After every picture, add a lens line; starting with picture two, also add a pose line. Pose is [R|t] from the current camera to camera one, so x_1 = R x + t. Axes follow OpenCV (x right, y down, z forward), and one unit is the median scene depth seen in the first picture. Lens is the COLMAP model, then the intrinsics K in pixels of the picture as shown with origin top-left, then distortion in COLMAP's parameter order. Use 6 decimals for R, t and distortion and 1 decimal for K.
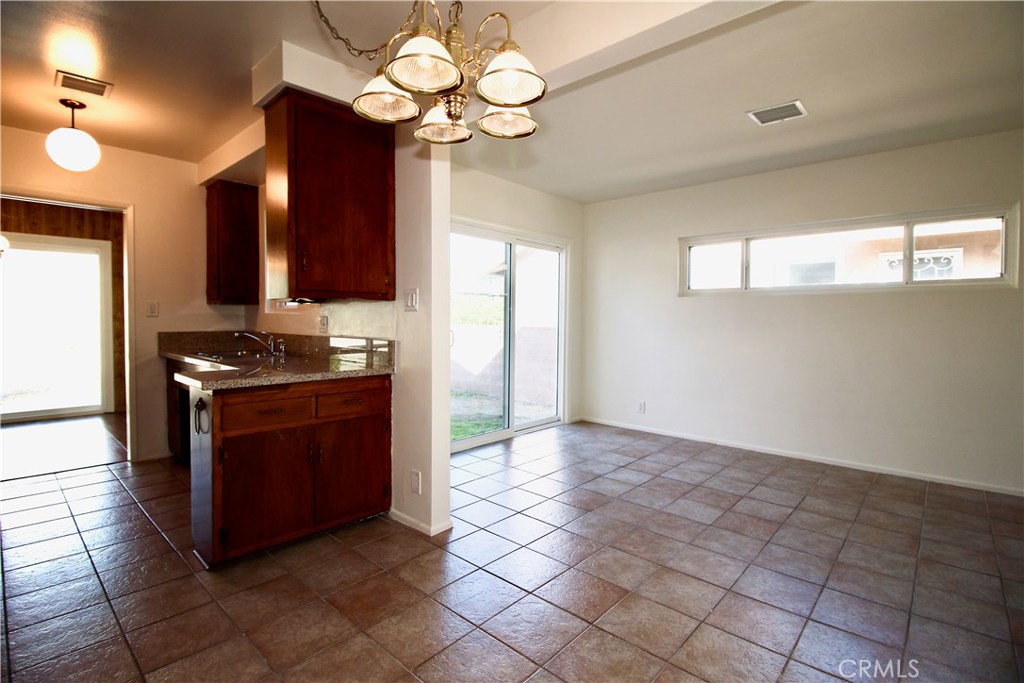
lens RADIAL K [[476.8, 0, 477.4], [0, 476.8, 332.6], [0, 0, 1]] dist [-0.013081, -0.004288]
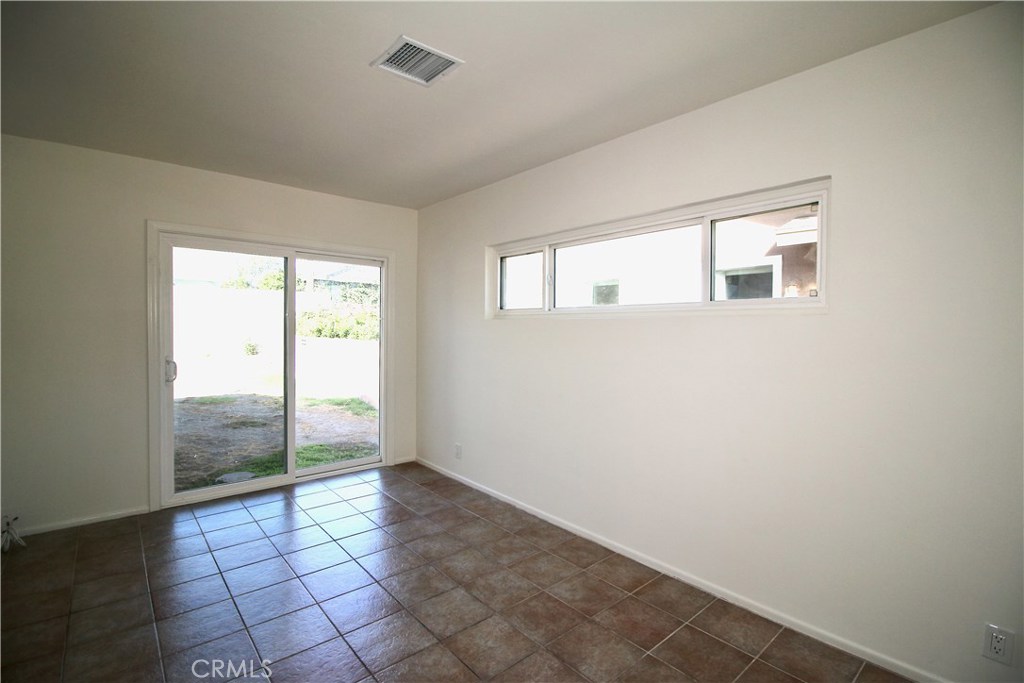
lens RADIAL K [[476.8, 0, 470.5], [0, 476.8, 331.2], [0, 0, 1]] dist [-0.013081, -0.004288]
pose [[0.991979, -0.003627, -0.126354, 0.728609], [0.001777, 0.999890, -0.014756, -0.057974], [0.126394, 0.014413, 0.991875, 0.290446]]
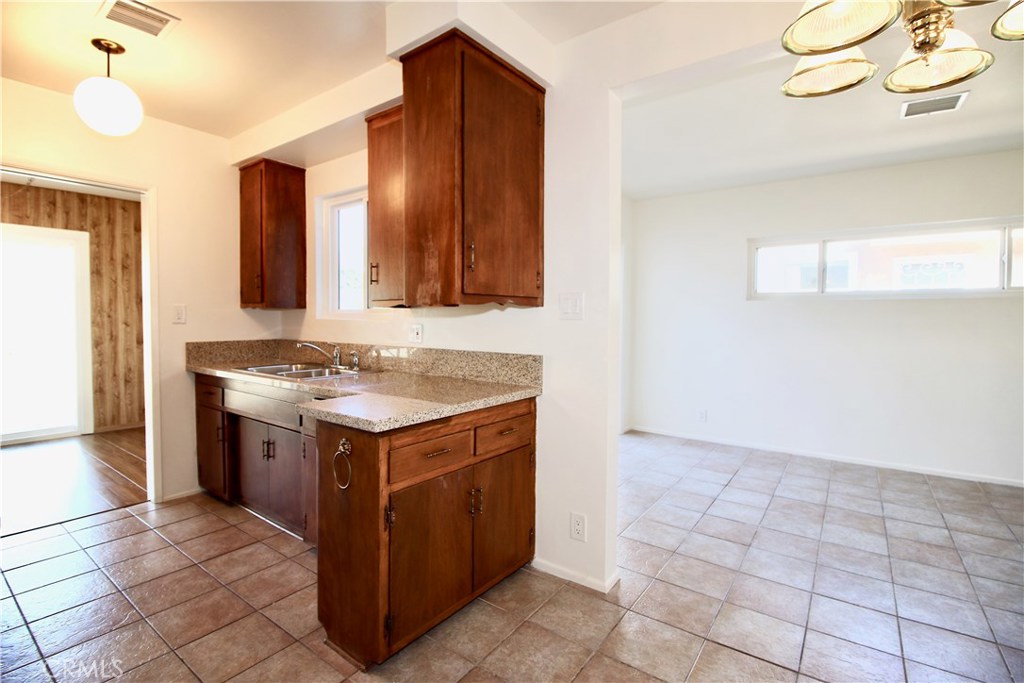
lens RADIAL K [[476.8, 0, 475.6], [0, 476.8, 333.8], [0, 0, 1]] dist [-0.013081, -0.004288]
pose [[0.994417, -0.004642, 0.105421, -0.320288], [0.004308, 0.999985, 0.003401, -0.019797], [-0.105435, -0.002928, 0.994422, 0.163479]]
